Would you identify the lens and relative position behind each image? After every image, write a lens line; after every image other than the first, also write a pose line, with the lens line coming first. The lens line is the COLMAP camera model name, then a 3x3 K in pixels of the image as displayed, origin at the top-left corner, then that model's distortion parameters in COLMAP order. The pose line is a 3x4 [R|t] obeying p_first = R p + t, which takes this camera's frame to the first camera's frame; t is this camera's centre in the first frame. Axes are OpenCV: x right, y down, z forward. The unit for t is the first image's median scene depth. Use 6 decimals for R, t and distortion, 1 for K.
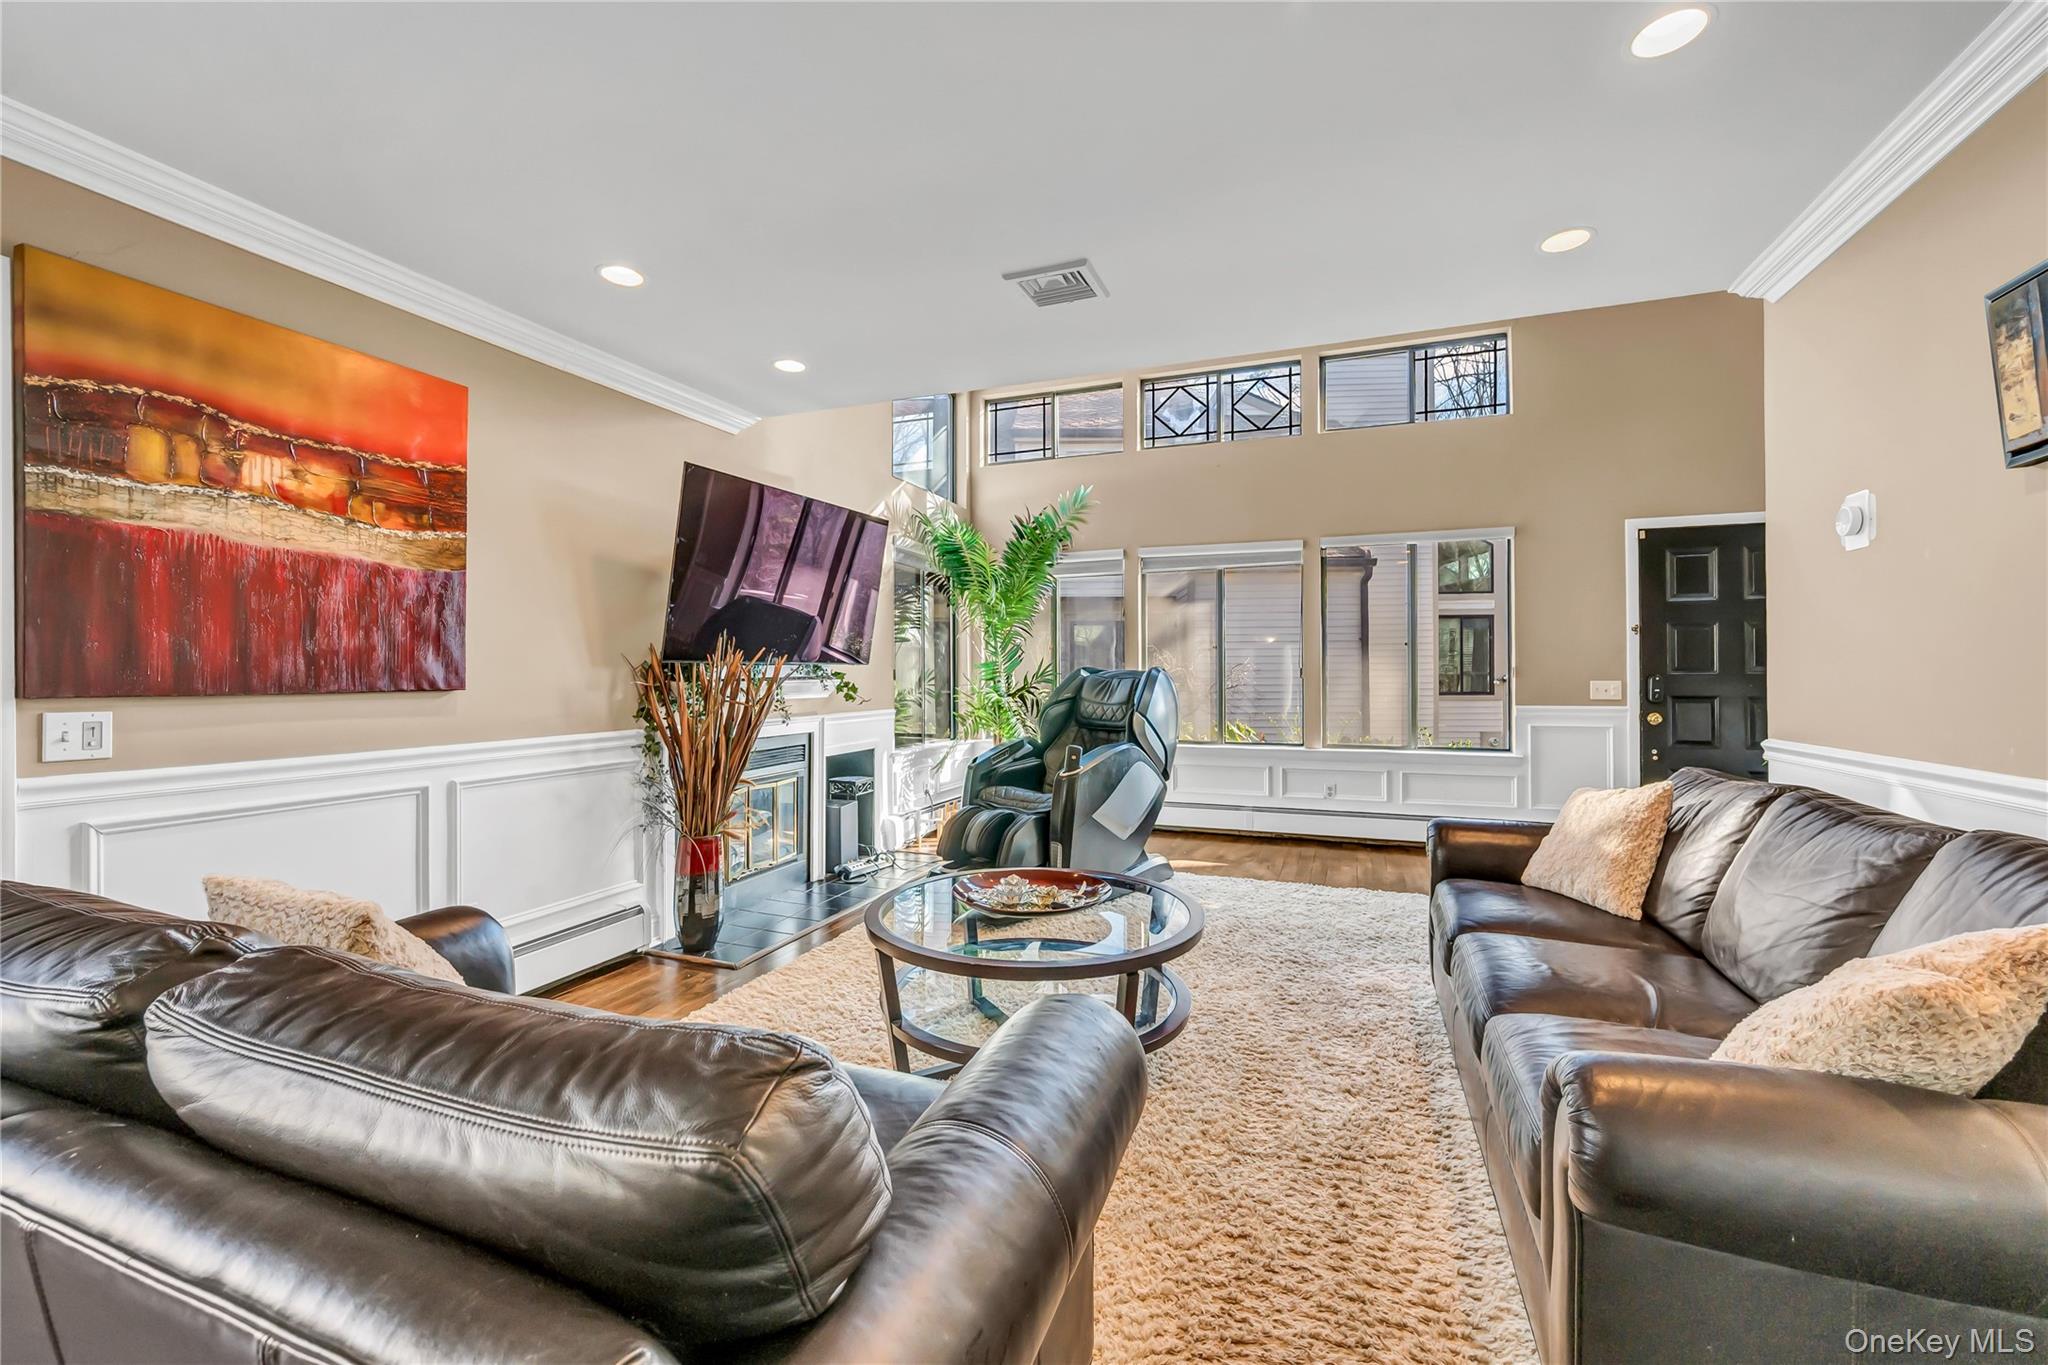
lens RADIAL K [[842.7, 0, 1024.0], [0, 842.7, 682.5], [0, 0, 1]] dist [-0.001672, -0.000285]
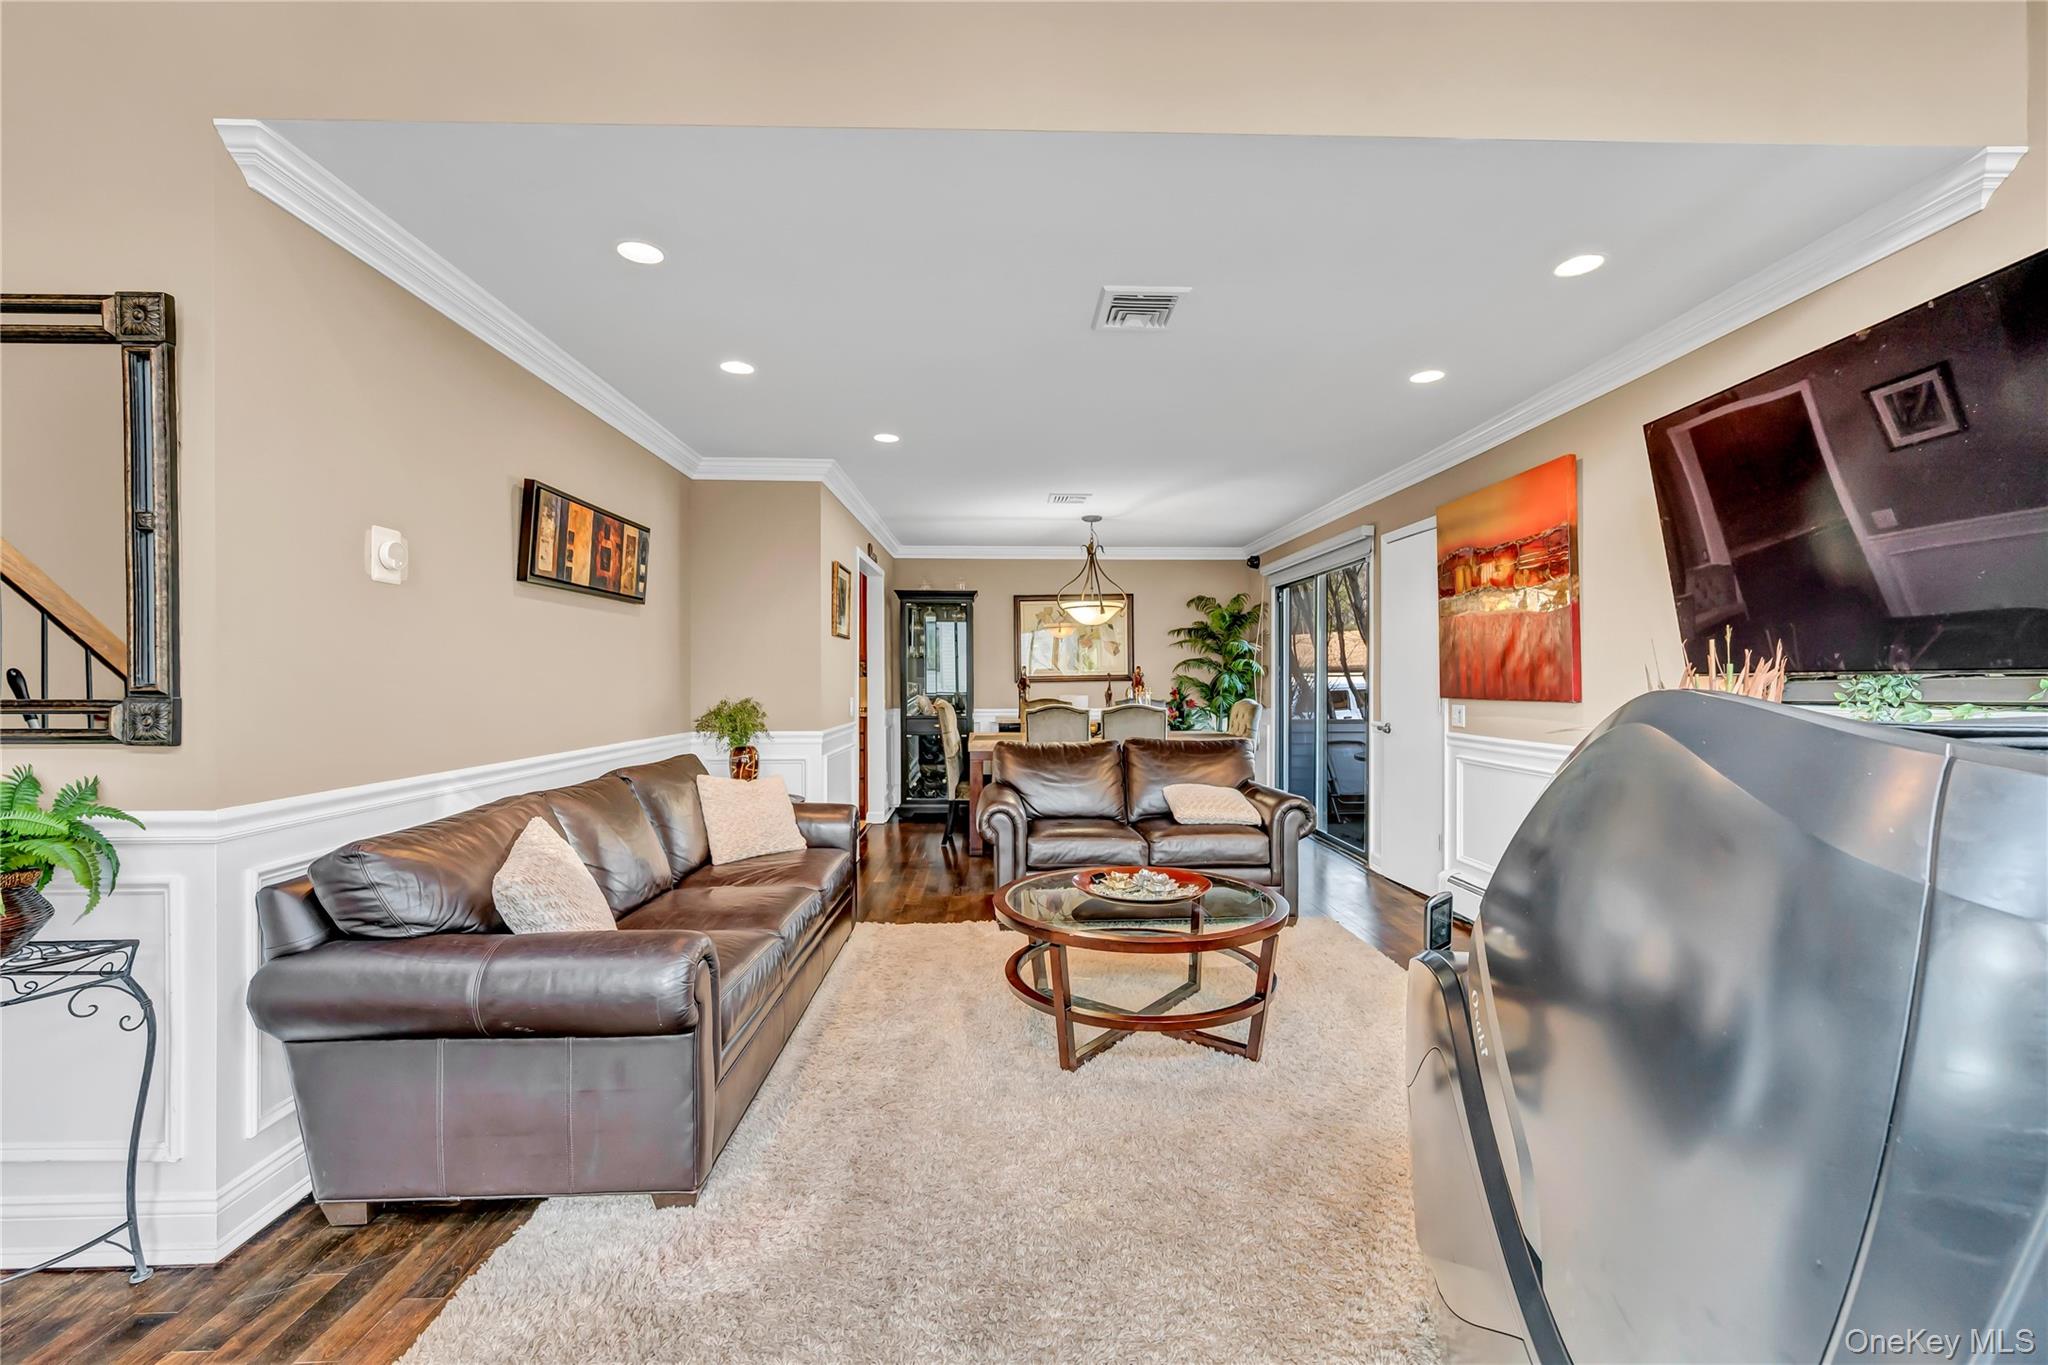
lens RADIAL K [[826.4, 0, 1024.0], [0, 826.4, 682.5], [0, 0, 1]] dist [0.001746, 0.000202]
pose [[-0.920535, 0.000254, -0.390661, 0.595058], [-0.003959, 0.999942, 0.009979, -0.031535], [0.390641, 0.010733, -0.920481, 1.989356]]
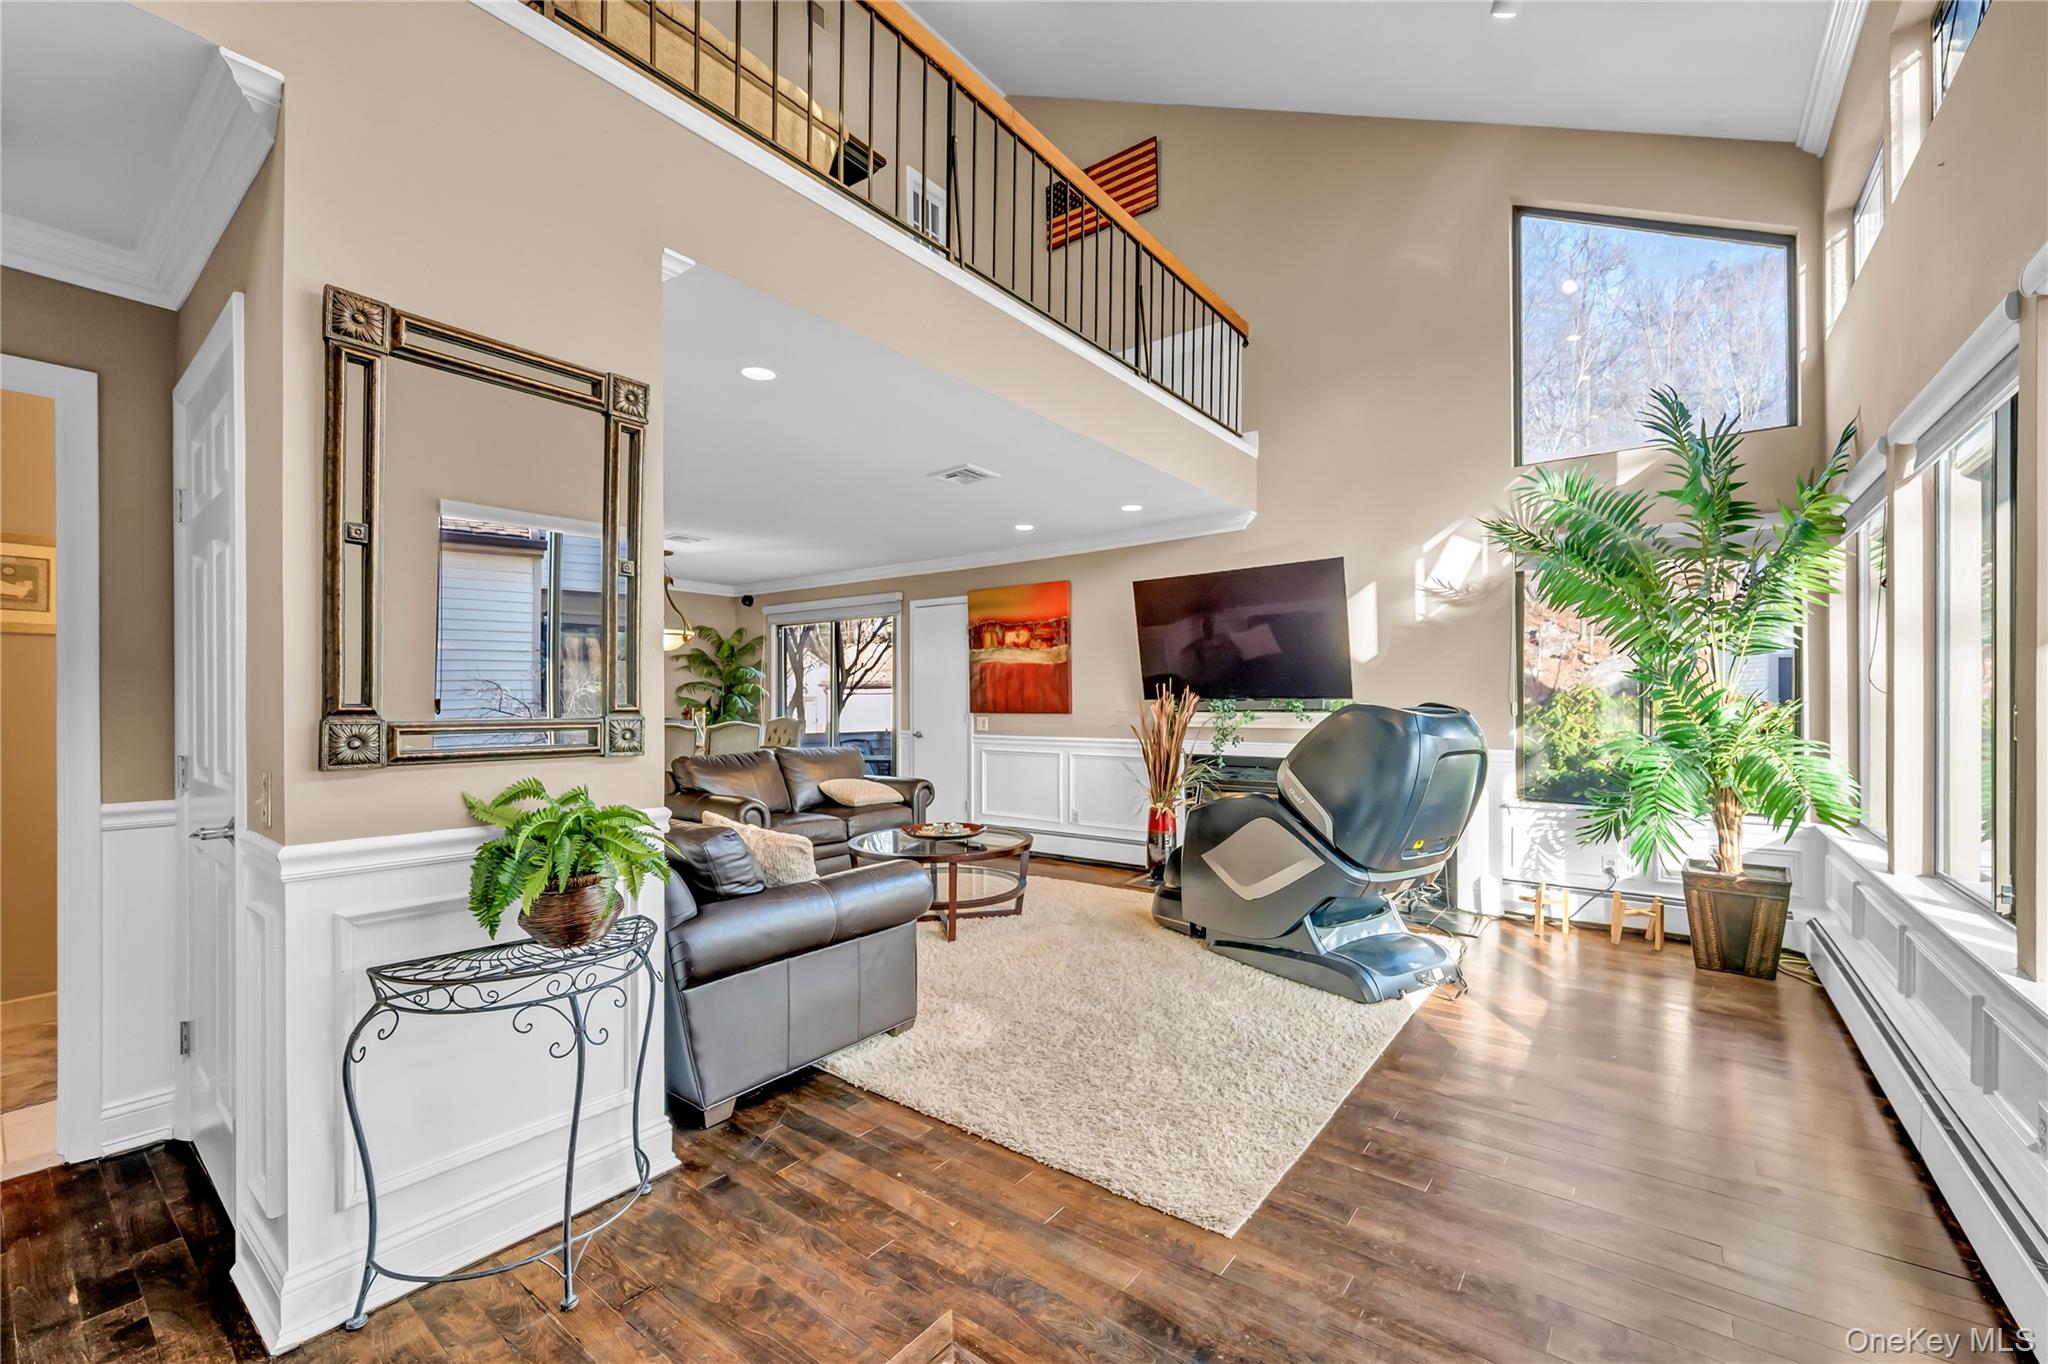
lens RADIAL K [[832.6, 0, 1028.9], [0, 832.6, 701.5], [0, 0, 1]] dist [0.000126, -0.000088]
pose [[-0.285097, 0.001301, -0.958498, 1.678282], [-0.006093, 0.999976, 0.003170, -0.033260], [0.958479, 0.006743, -0.285082, 1.701608]]
